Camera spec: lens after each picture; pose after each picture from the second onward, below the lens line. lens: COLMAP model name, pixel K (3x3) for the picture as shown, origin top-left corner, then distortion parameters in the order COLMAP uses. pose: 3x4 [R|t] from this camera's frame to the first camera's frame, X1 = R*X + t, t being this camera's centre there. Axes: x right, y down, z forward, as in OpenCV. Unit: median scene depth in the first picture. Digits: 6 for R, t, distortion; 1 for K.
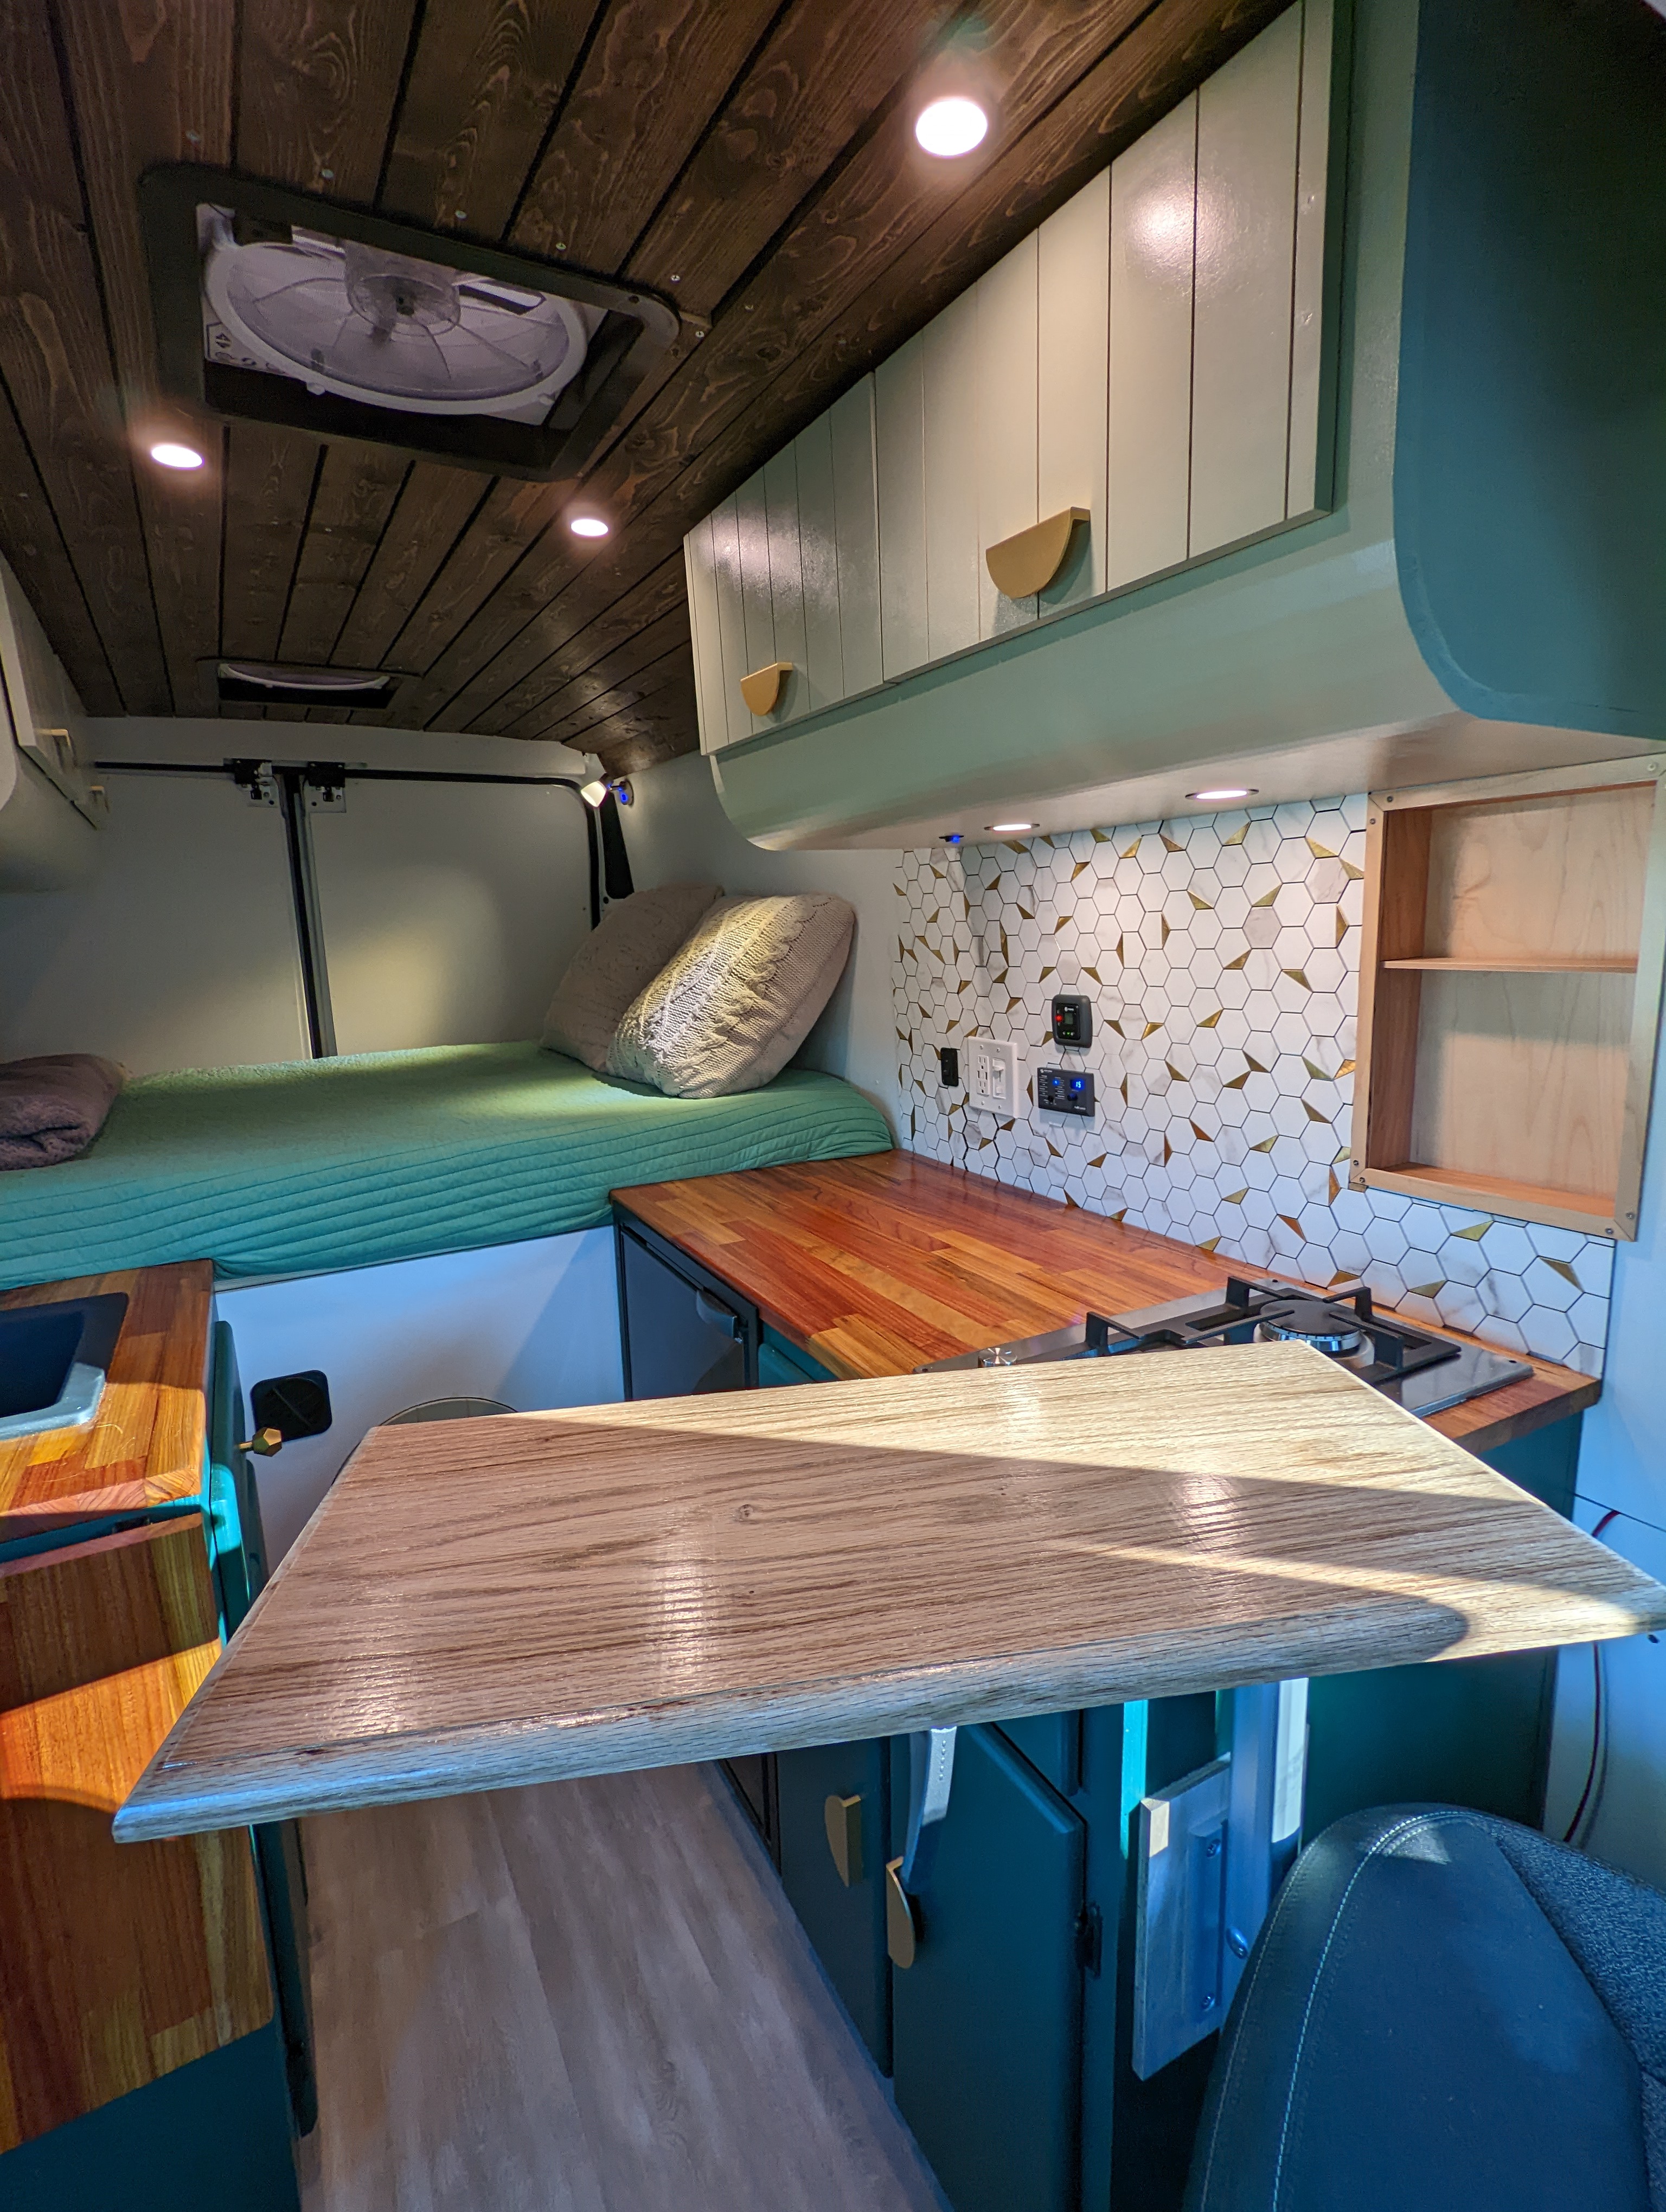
lens RADIAL K [[1048.9, 0, 835.1], [0, 1048.9, 1117.3], [0, 0, 1]] dist [-0.000928, 0.000842]
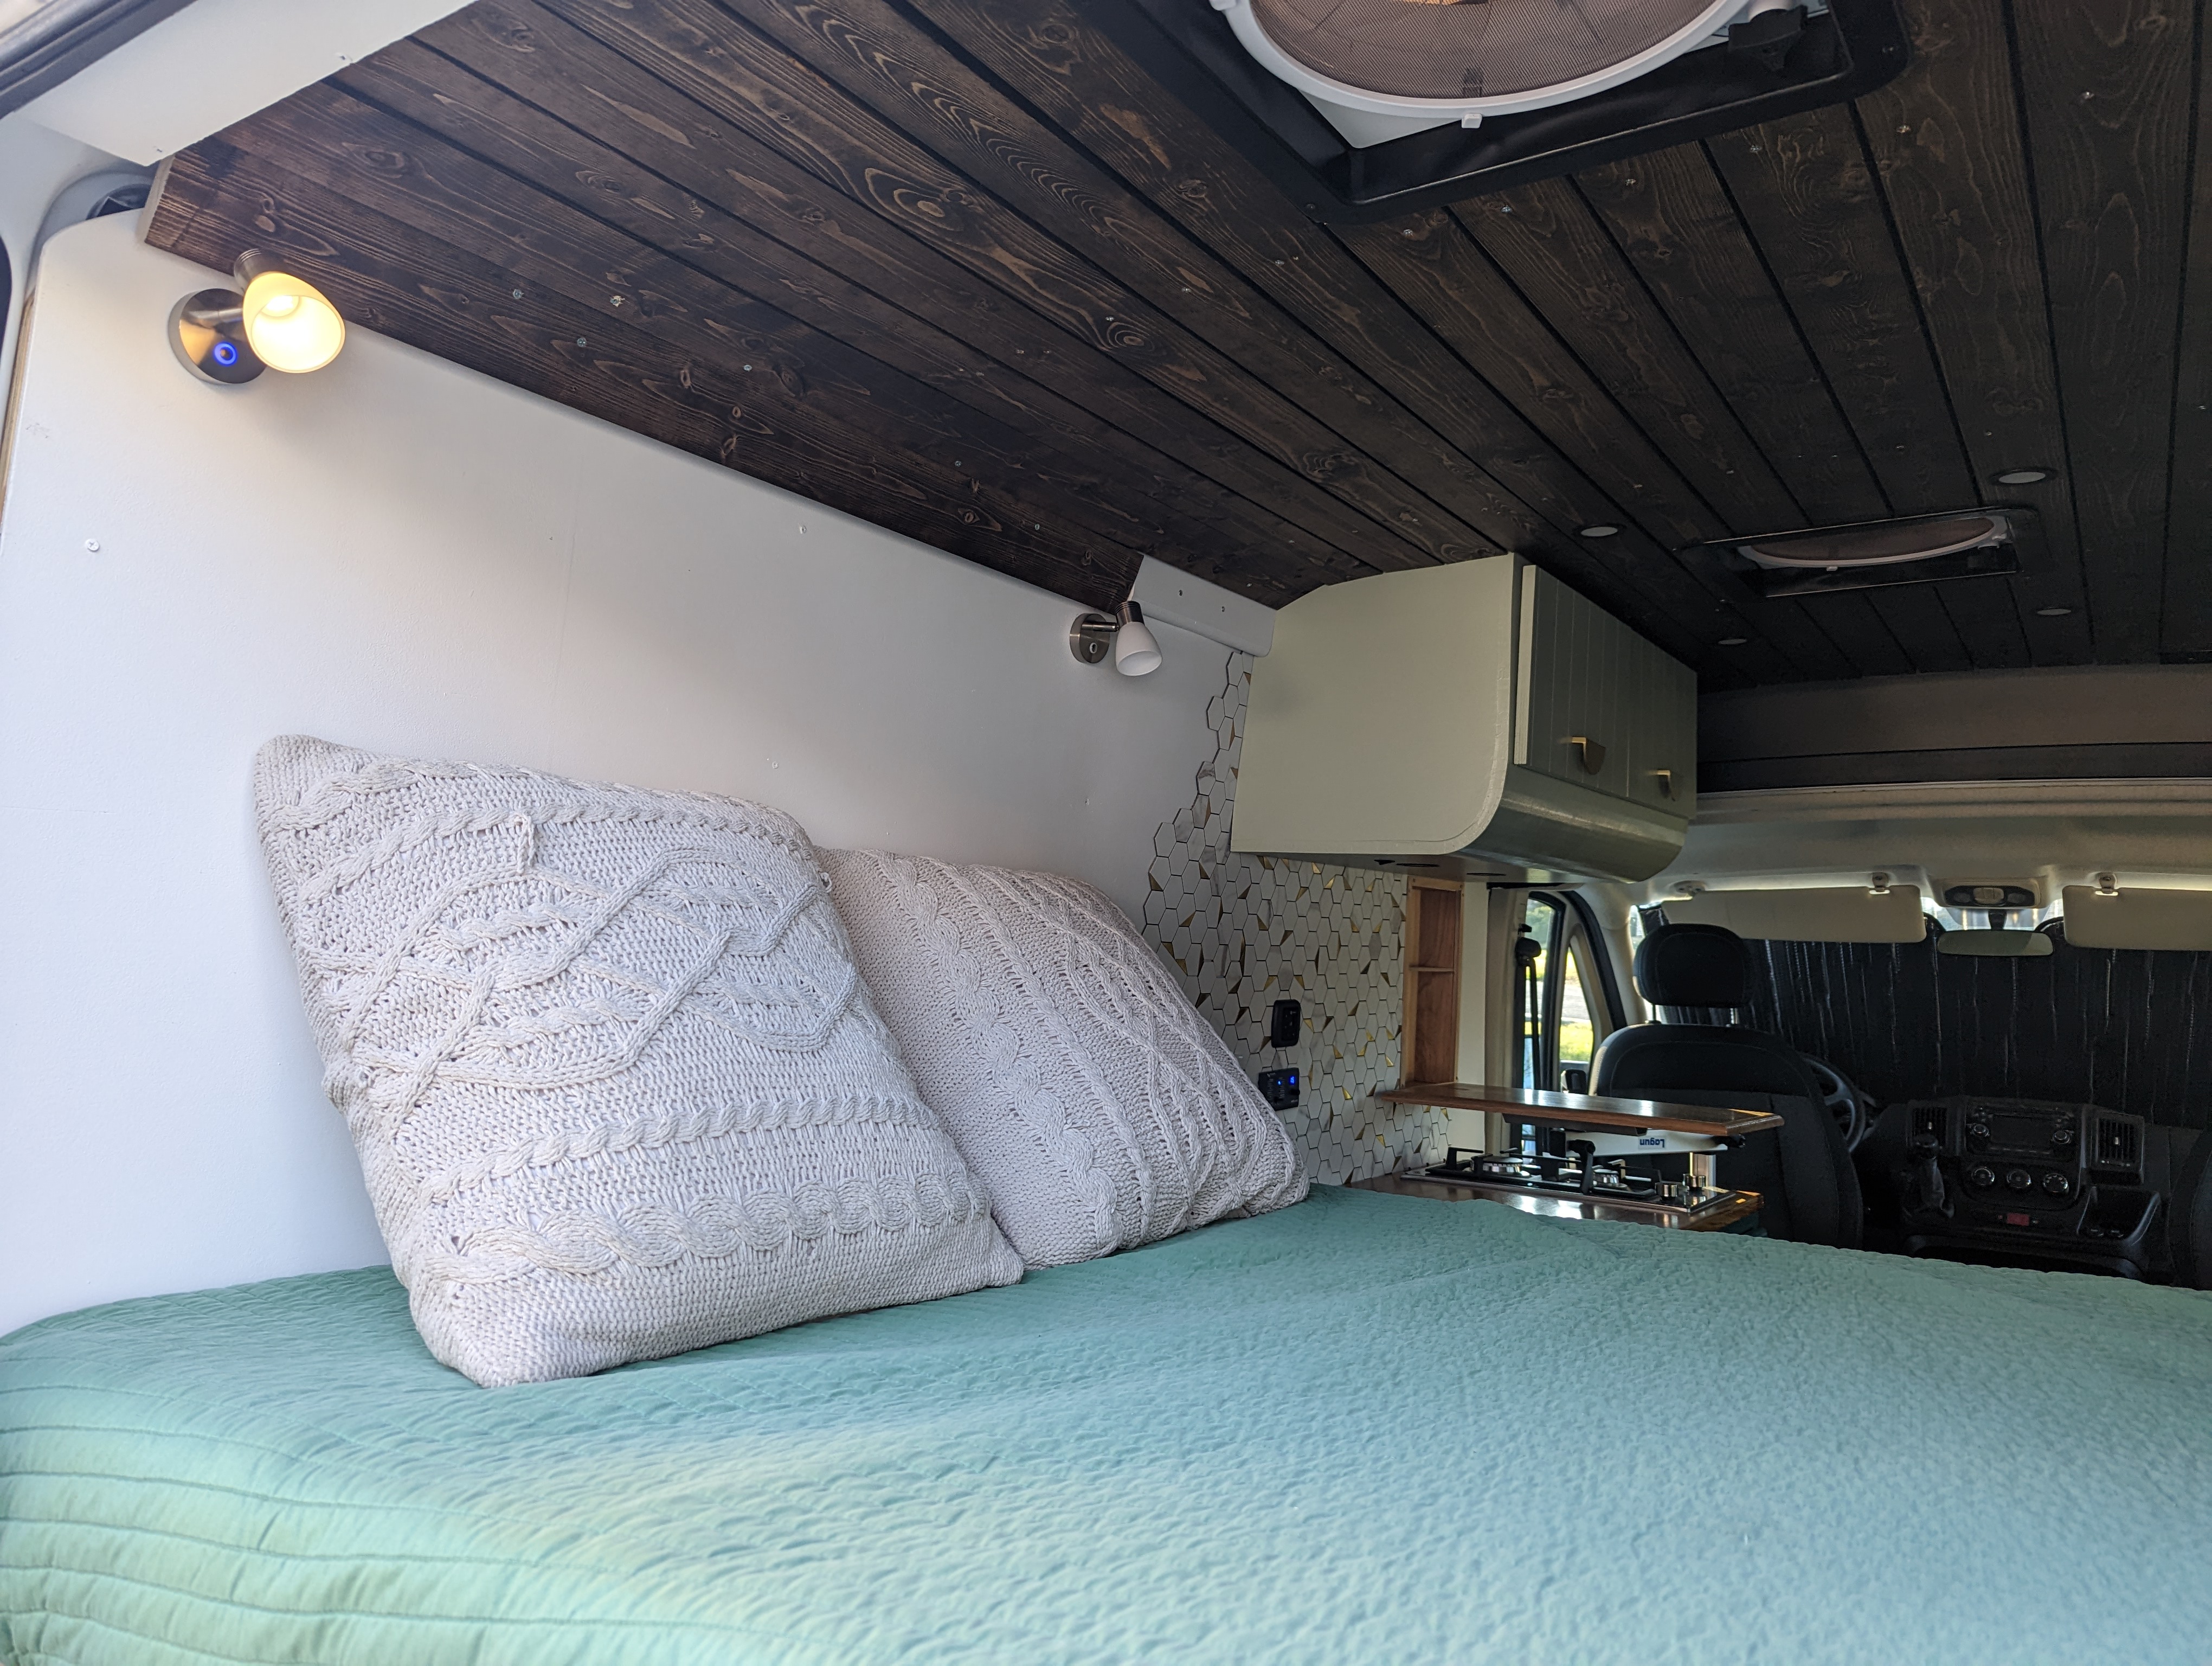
lens RADIAL K [[1565.8, 0, 1087.7], [0, 1565.8, 806.7], [0, 0, 1]] dist [0.052740, -0.040220]
pose [[-0.441256, 0.091642, 0.892690, -1.143175], [0.143197, 0.989216, -0.030768, -0.286679], [-0.885882, 0.114254, -0.449620, 1.835333]]
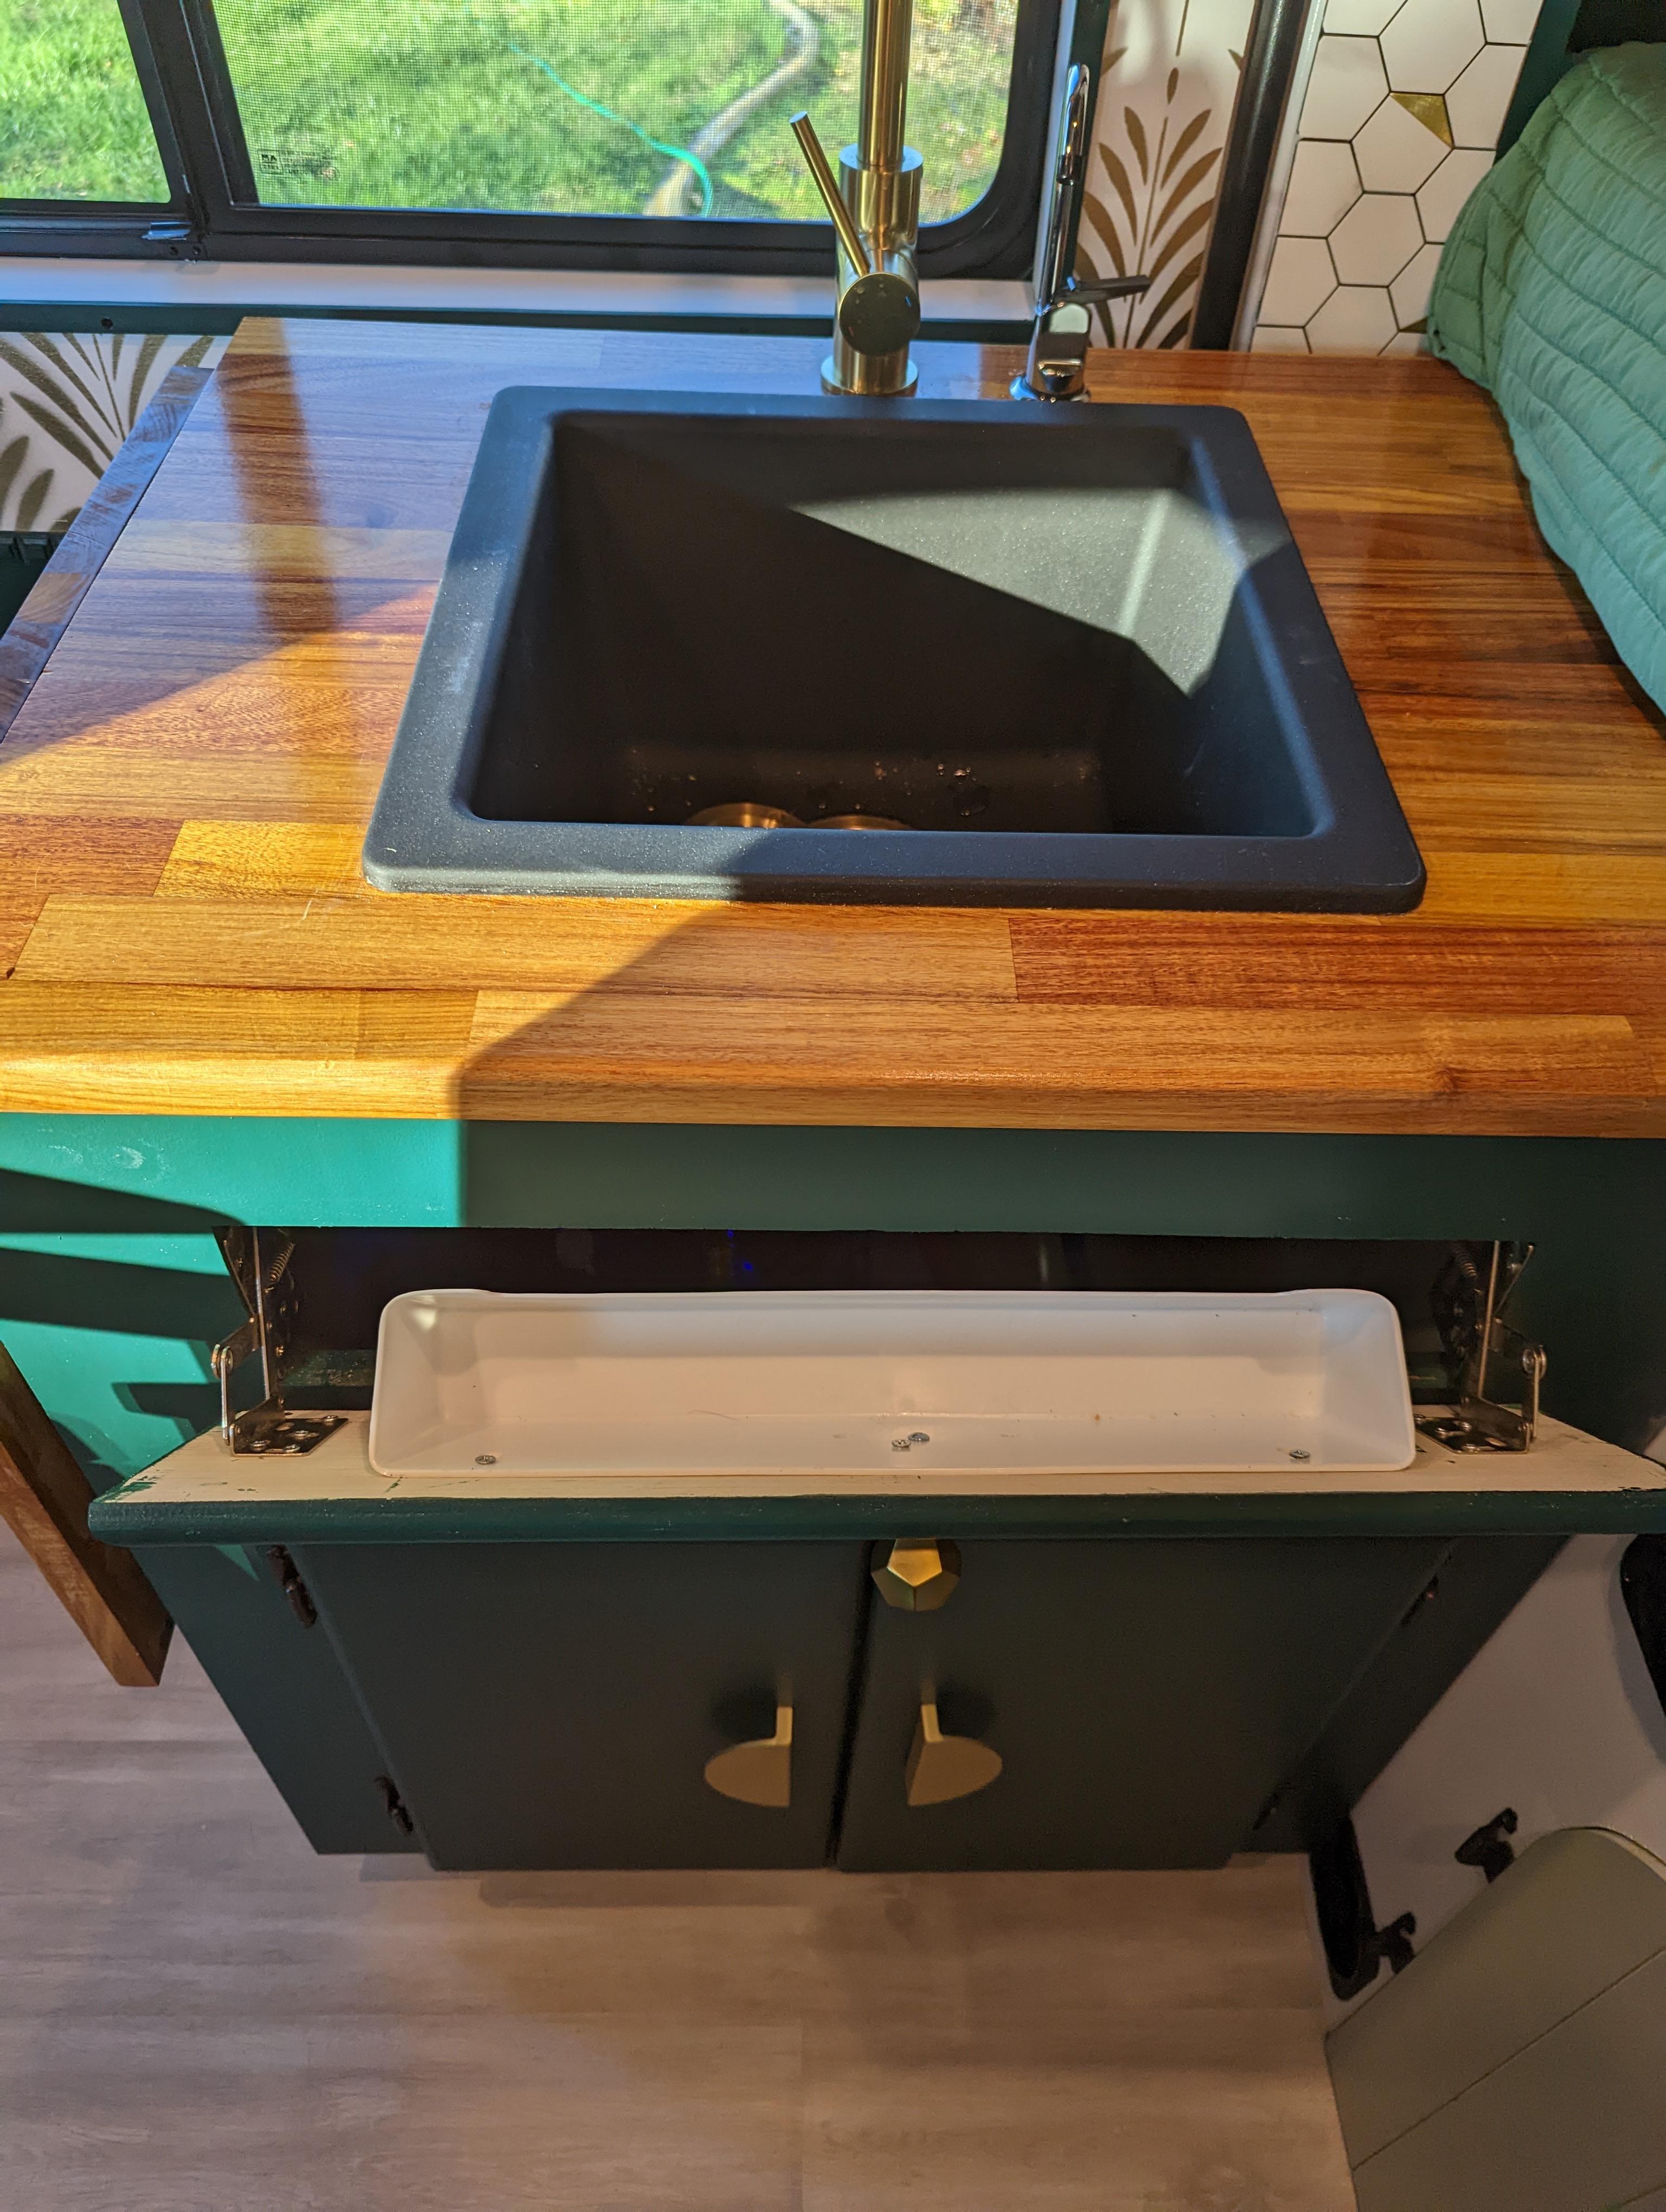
lens RADIAL K [[1565.8, 0, 845.3], [0, 1565.8, 1102.9], [0, 0, 1]] dist [0.052740, -0.040220]
pose [[-0.478956, 0.659599, -0.579250, -0.245093], [-0.182223, 0.570782, 0.800627, -0.101245], [0.858718, 0.489018, -0.153186, 0.779766]]
